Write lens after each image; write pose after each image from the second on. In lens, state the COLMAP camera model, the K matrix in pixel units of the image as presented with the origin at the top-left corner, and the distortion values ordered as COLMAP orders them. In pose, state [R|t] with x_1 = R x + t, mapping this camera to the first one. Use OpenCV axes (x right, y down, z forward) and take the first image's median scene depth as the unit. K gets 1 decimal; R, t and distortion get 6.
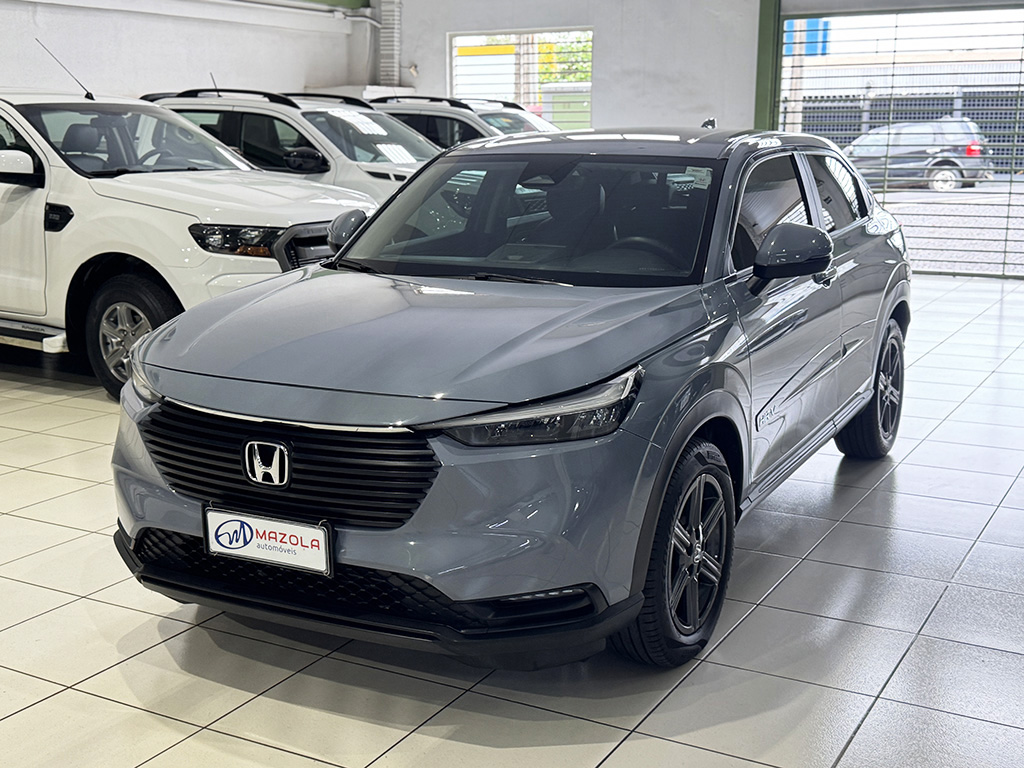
lens RADIAL K [[1267.0, 0, 509.0], [0, 1267.0, 384.8], [0, 0, 1]] dist [0.072808, 0.000000]
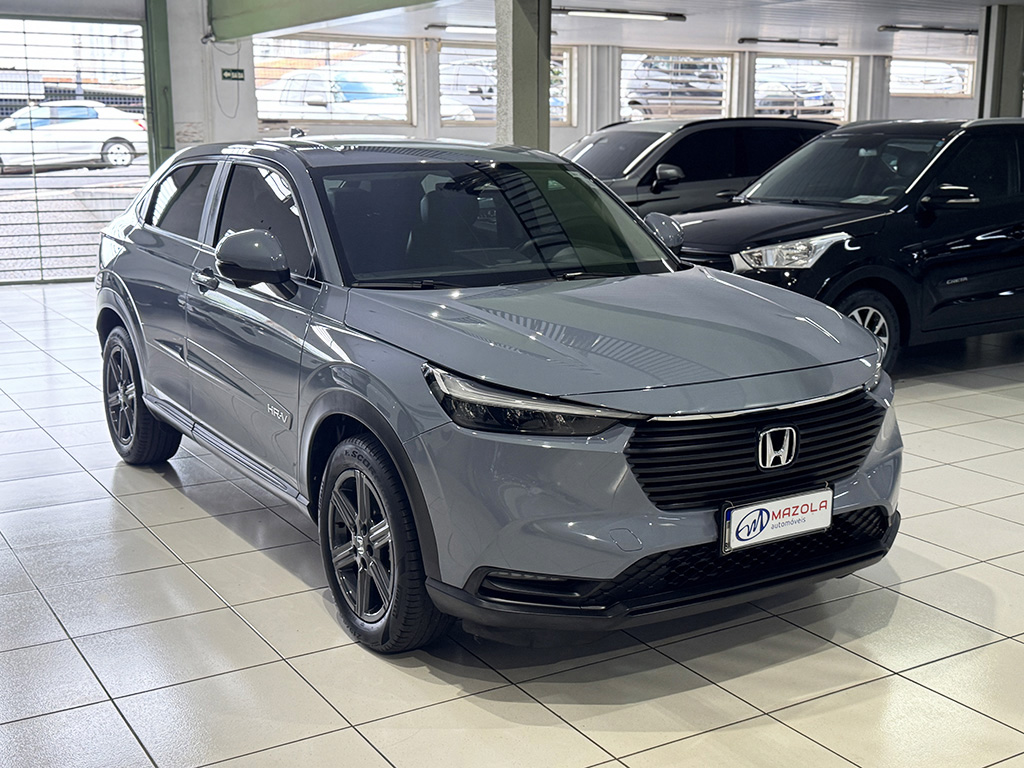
lens RADIAL K [[1267.0, 0, 513.5], [0, 1267.0, 382.6], [0, 0, 1]] dist [0.072808, 0.000000]
pose [[0.488218, -0.164127, 0.857150, -1.200165], [0.170632, 0.981153, 0.090683, -0.126933], [-0.855879, 0.101984, 0.507022, 0.629912]]
